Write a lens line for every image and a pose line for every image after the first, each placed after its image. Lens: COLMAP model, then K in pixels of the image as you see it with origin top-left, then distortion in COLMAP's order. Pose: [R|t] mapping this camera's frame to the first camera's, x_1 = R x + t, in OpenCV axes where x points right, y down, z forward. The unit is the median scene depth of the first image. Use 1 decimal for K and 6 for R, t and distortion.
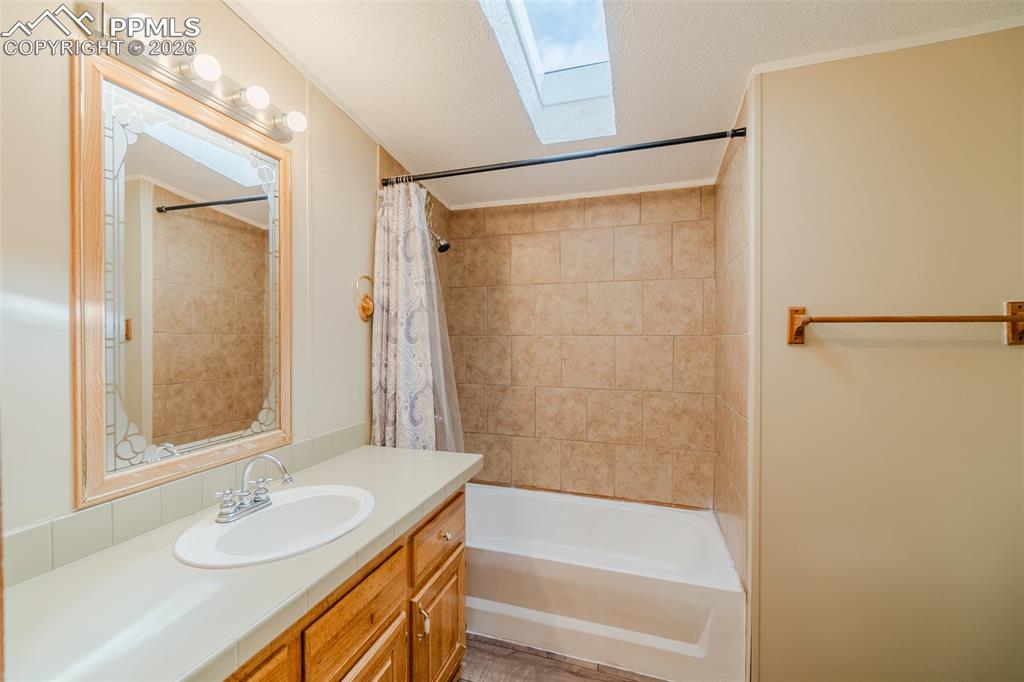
lens RADIAL K [[438.1, 0, 499.8], [0, 438.1, 335.2], [0, 0, 1]] dist [-0.010354, 0.004243]
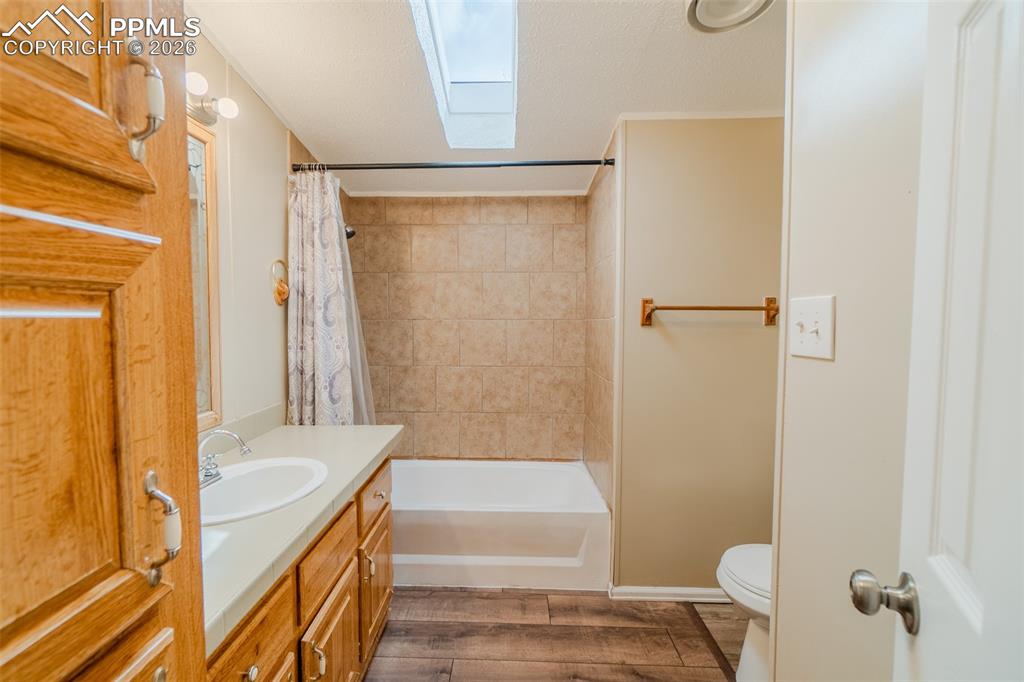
lens RADIAL K [[438.1, 0, 499.8], [0, 438.1, 335.2], [0, 0, 1]] dist [-0.010354, 0.004243]
pose [[0.955813, -0.009269, 0.293830, -0.113210], [-0.001183, 0.999373, 0.035374, 0.001722], [-0.293974, -0.034159, 0.955203, -0.120624]]
